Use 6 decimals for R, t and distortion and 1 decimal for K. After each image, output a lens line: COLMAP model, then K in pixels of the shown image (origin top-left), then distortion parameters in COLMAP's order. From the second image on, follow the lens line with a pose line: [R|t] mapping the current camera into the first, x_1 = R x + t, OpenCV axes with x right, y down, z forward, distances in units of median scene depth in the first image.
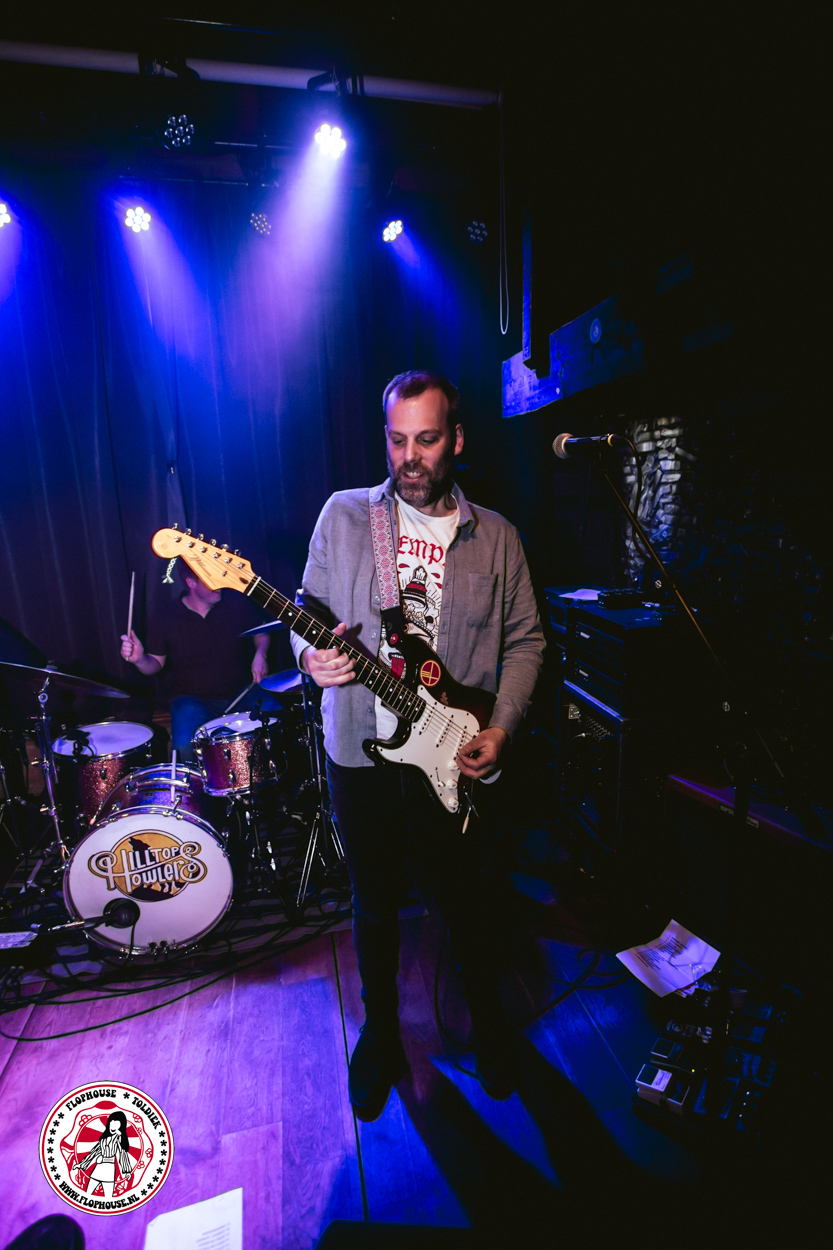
lens RADIAL K [[586.0, 0, 410.3], [0, 586.0, 621.1], [0, 0, 1]] dist [-0.054389, 0.006345]
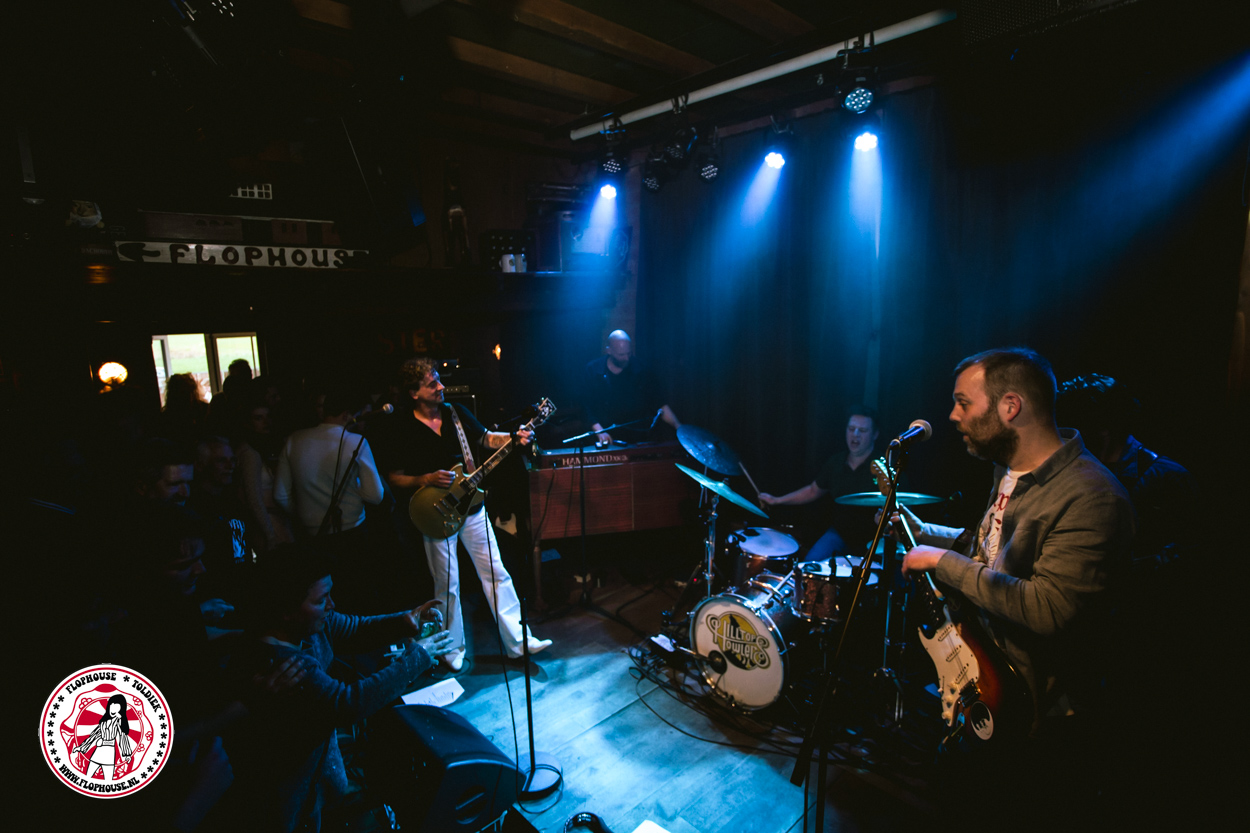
lens RADIAL K [[628.5, 0, 619.5], [0, 628.5, 416.4], [0, 0, 1]] dist [-0.045569, 0.004929]
pose [[0.515514, 0.167207, -0.840409, 0.561328], [-0.177252, 0.980372, 0.086326, -0.176394], [0.838348, 0.104462, 0.535034, -0.096167]]
